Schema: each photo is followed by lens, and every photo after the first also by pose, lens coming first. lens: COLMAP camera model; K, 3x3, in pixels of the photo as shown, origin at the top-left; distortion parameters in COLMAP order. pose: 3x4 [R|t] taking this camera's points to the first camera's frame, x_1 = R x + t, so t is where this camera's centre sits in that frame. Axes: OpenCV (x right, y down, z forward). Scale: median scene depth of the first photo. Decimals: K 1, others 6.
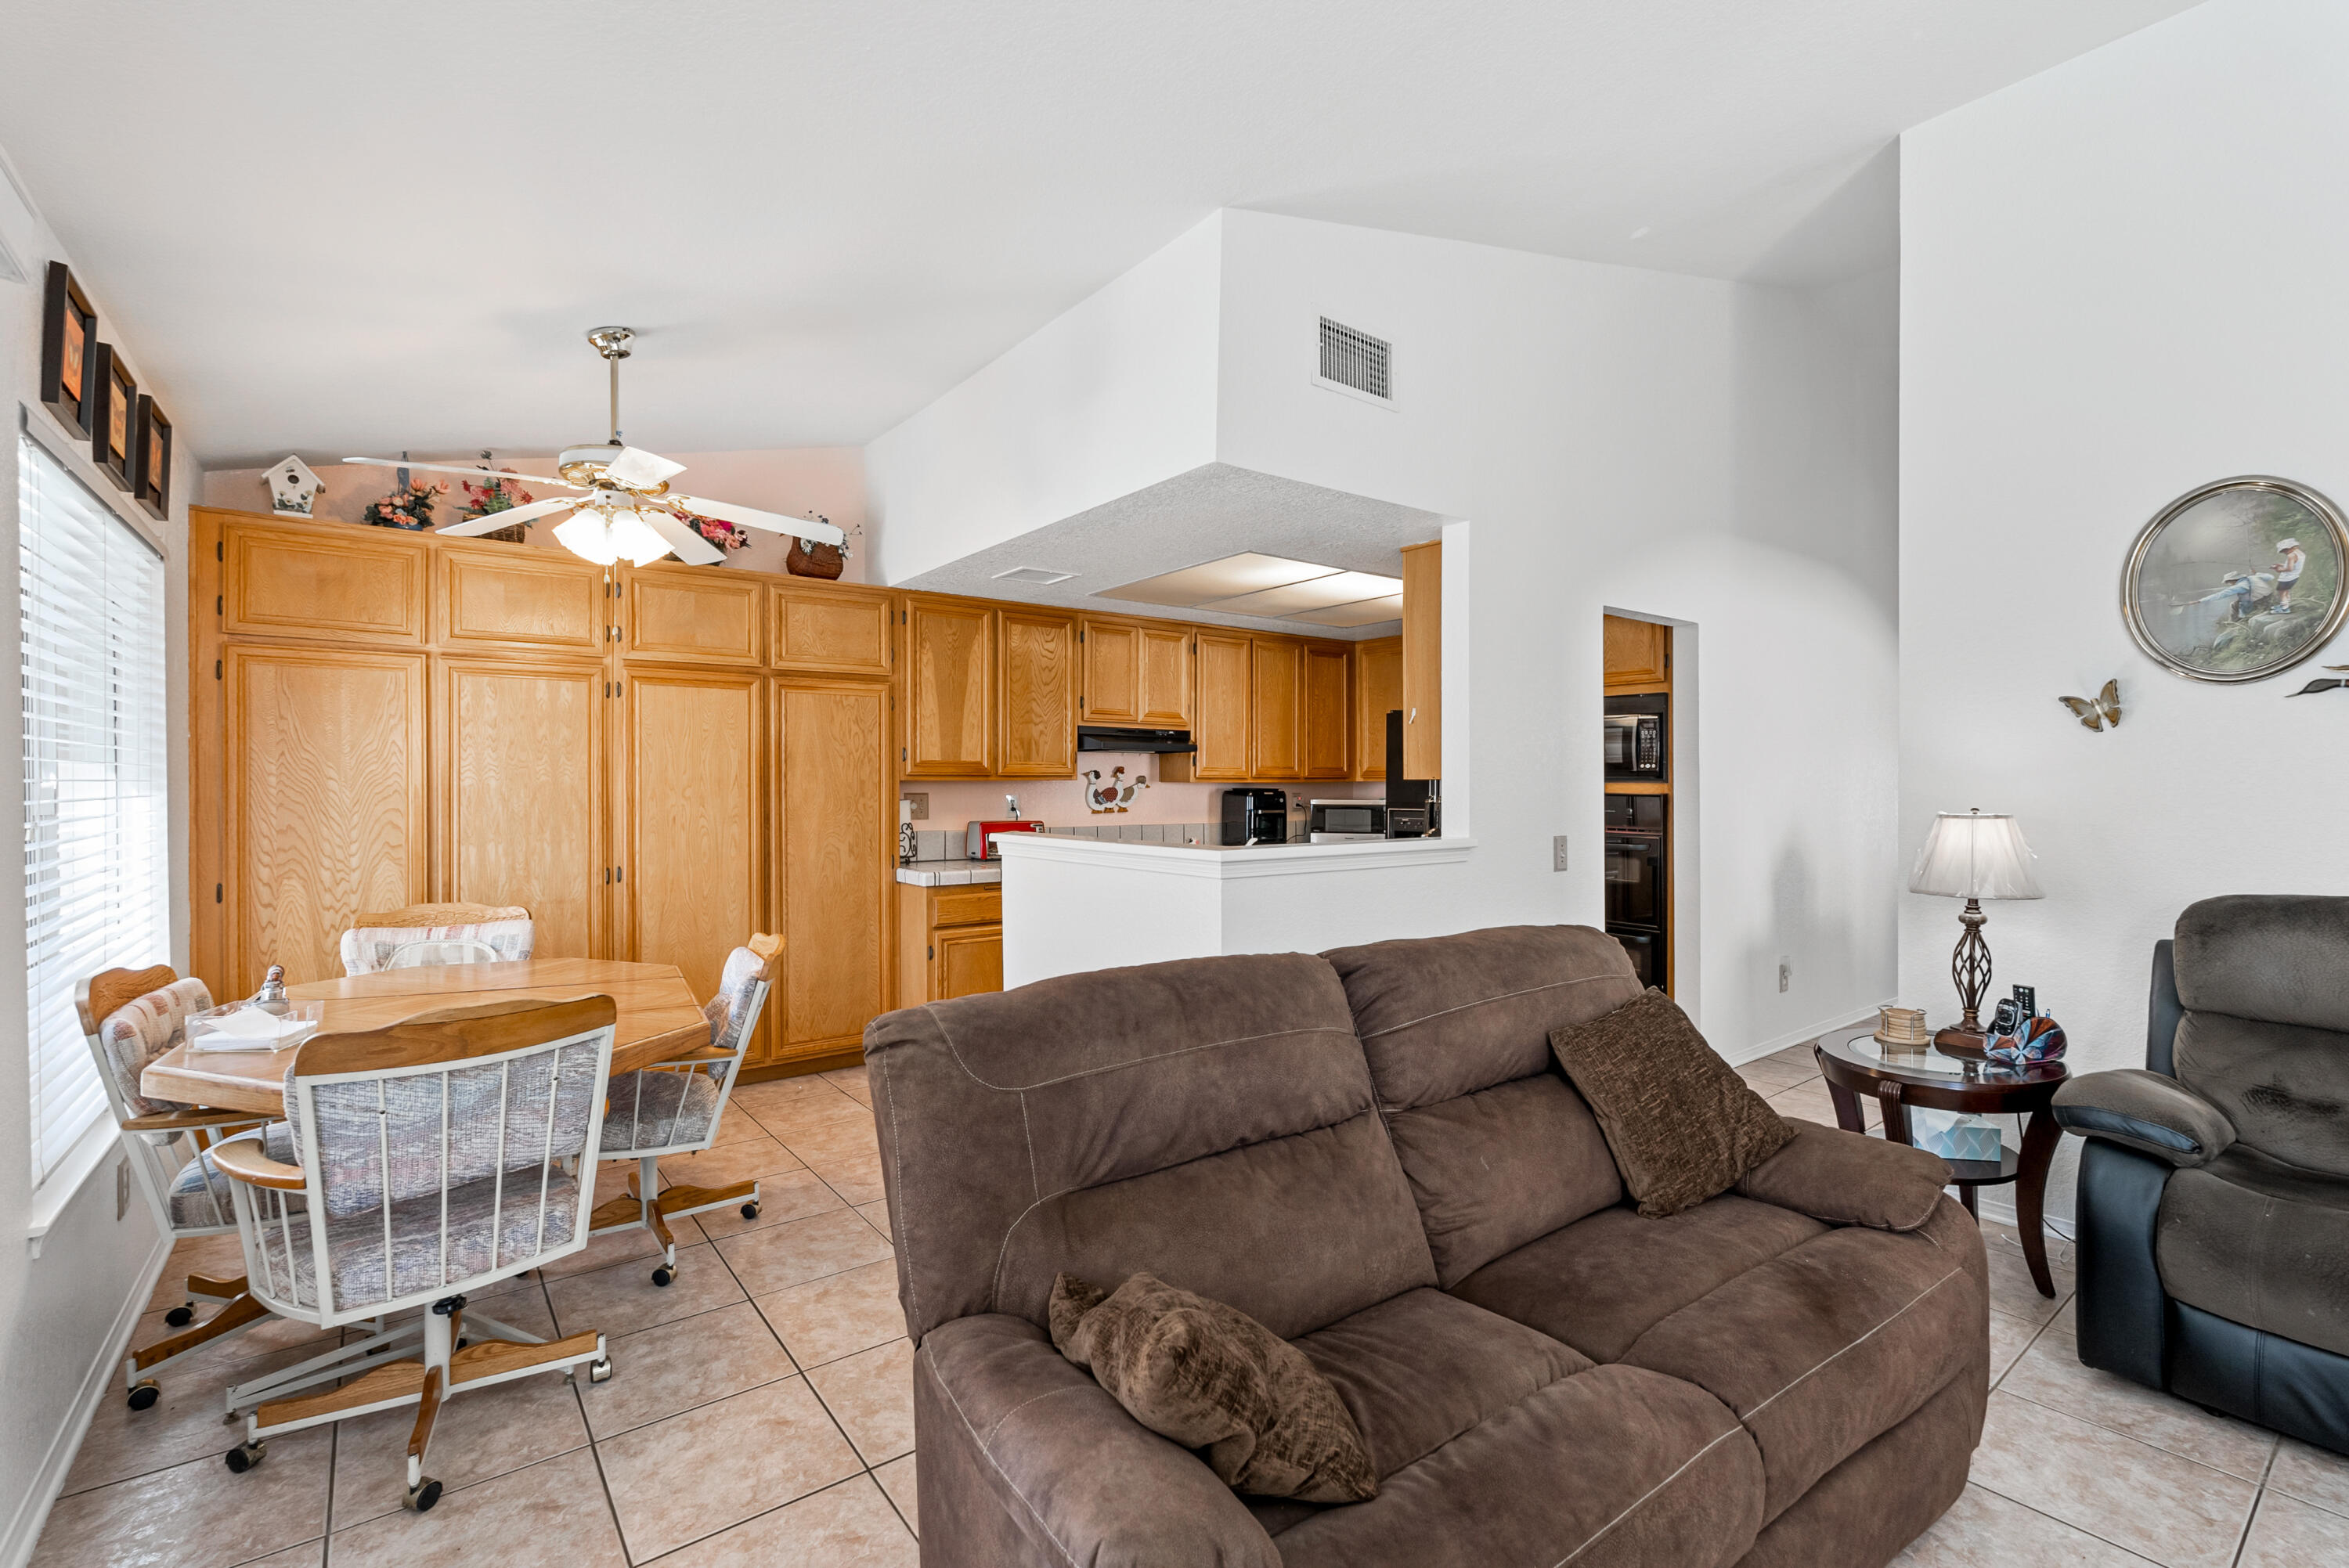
lens RADIAL K [[1042.5, 0, 1169.8], [0, 1042.5, 781.3], [0, 0, 1]] dist [-0.003495, 0.000564]
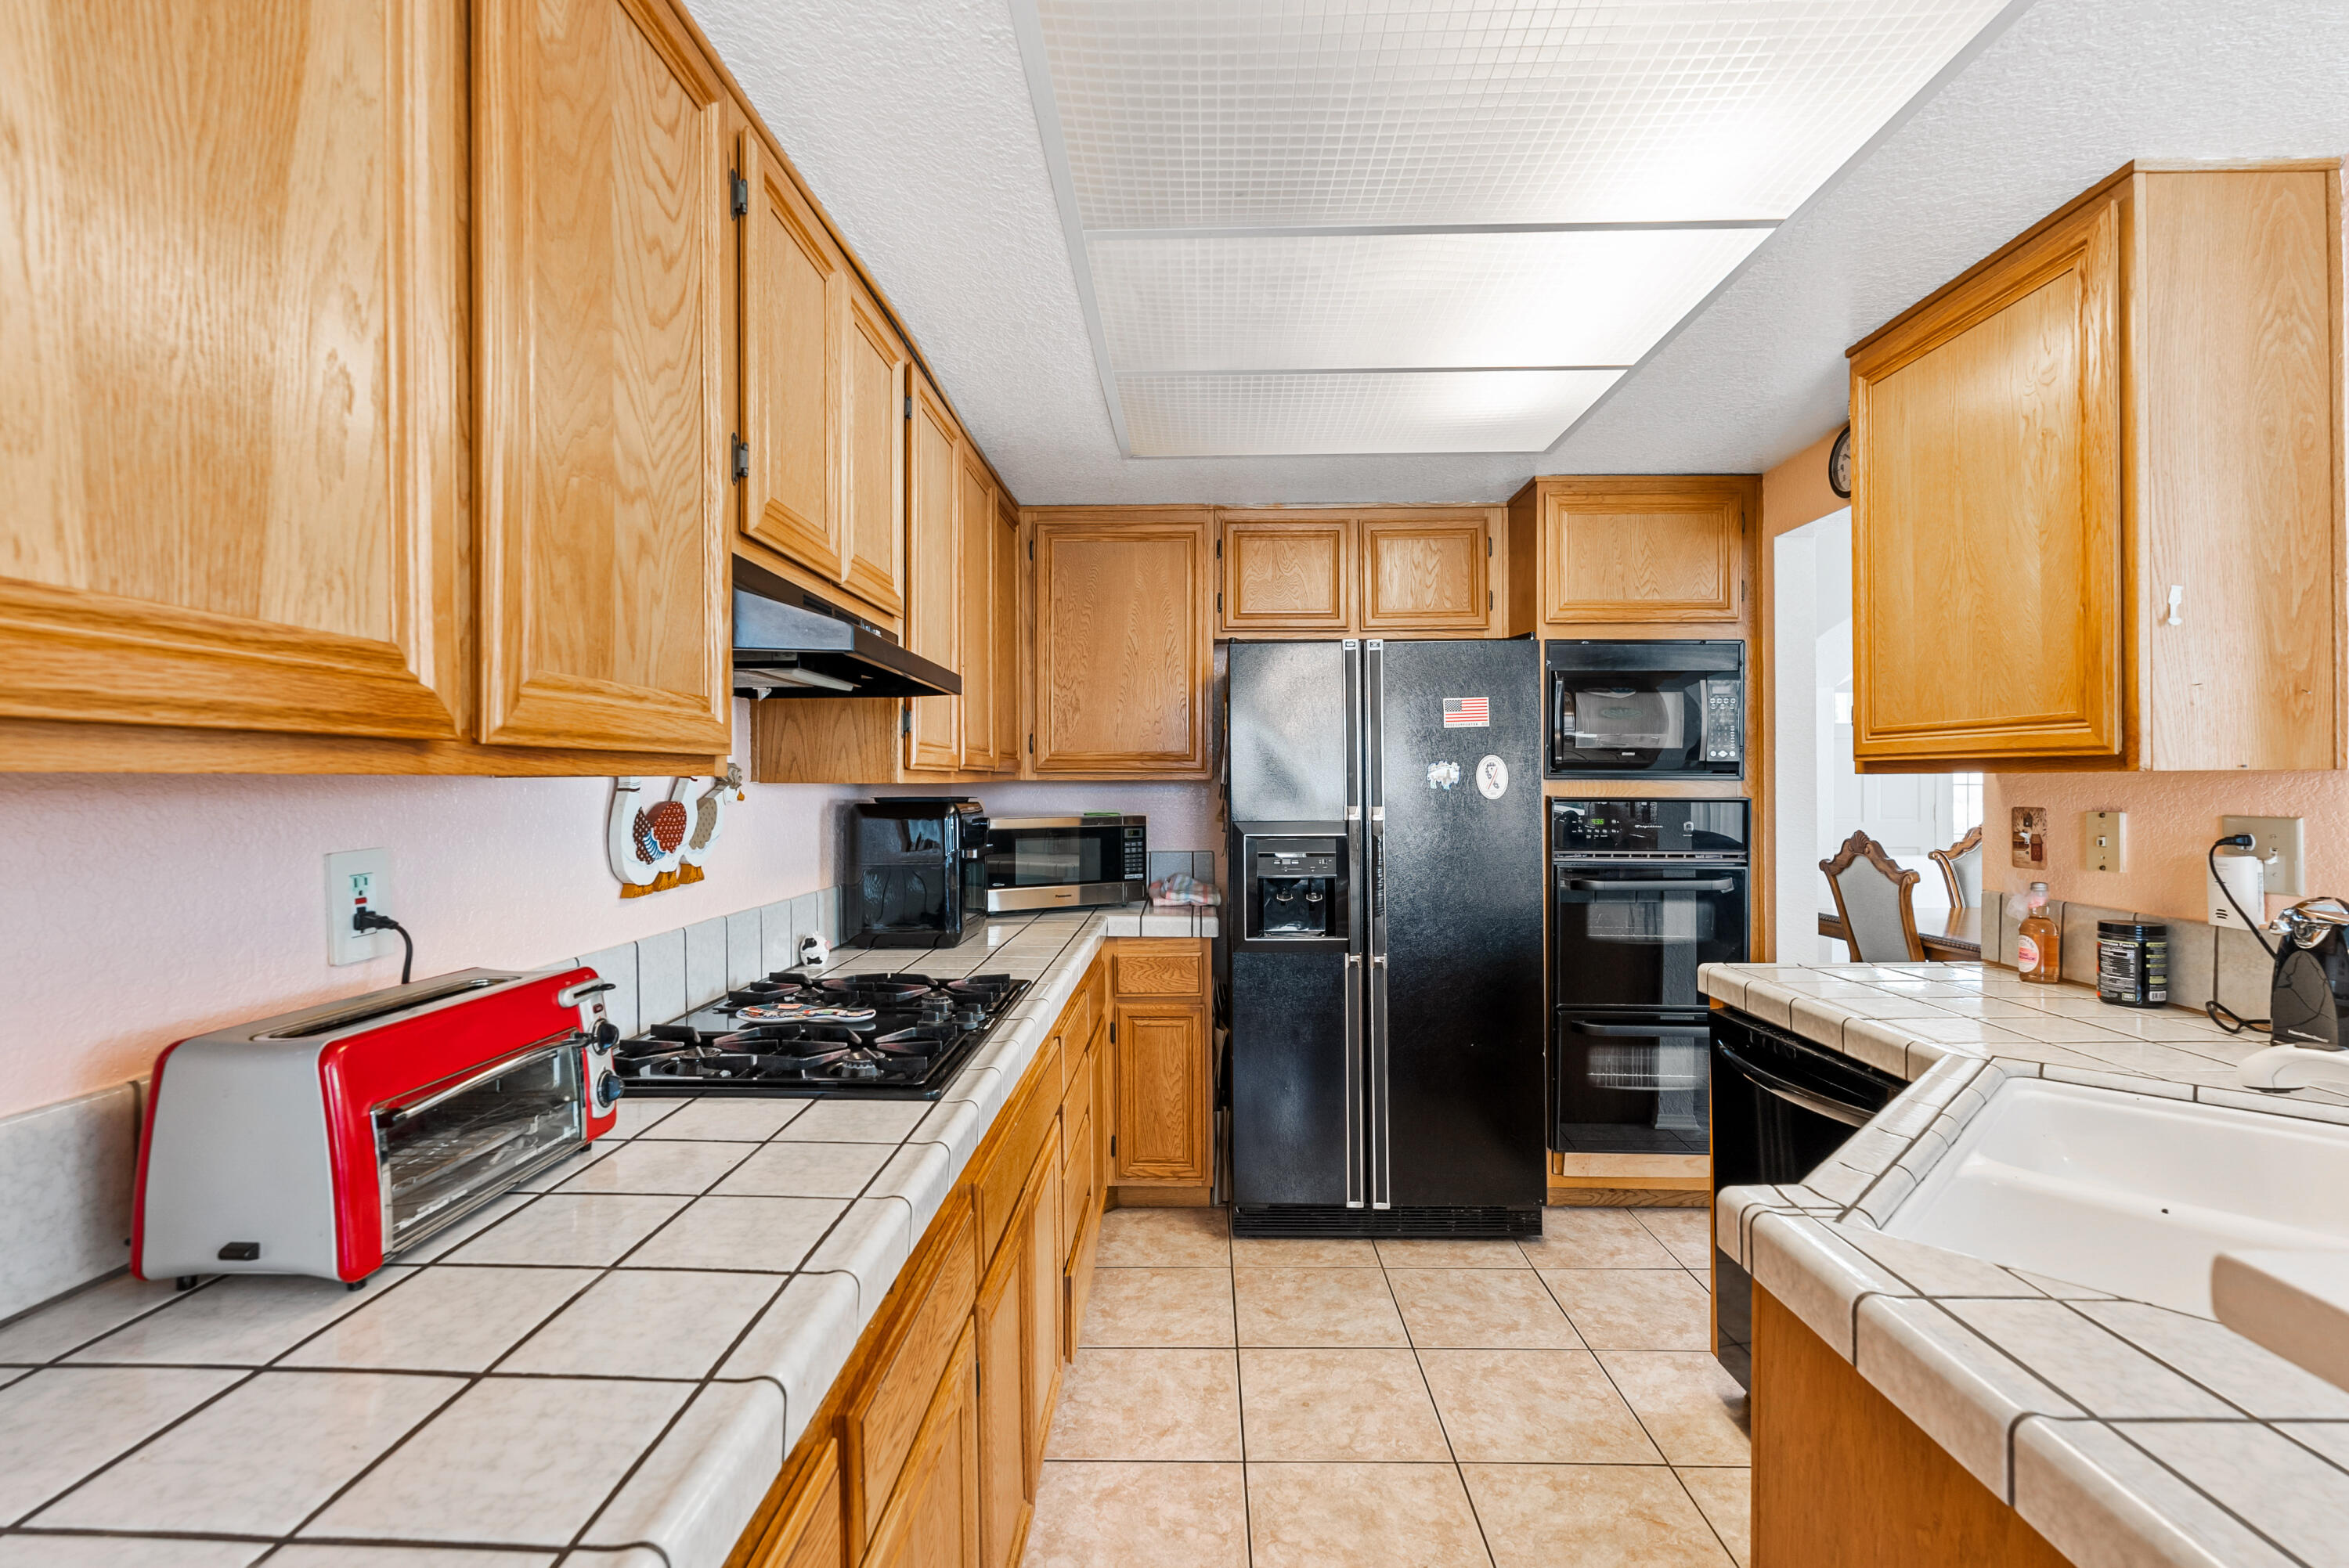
lens RADIAL K [[1042.5, 0, 1189.8], [0, 1042.5, 784.5], [0, 0, 1]] dist [-0.003495, 0.000564]
pose [[0.610788, -0.002994, 0.791788, -0.201458], [0.002978, 0.999994, 0.001485, 0.001014], [-0.791788, 0.001451, 0.610794, 0.708496]]
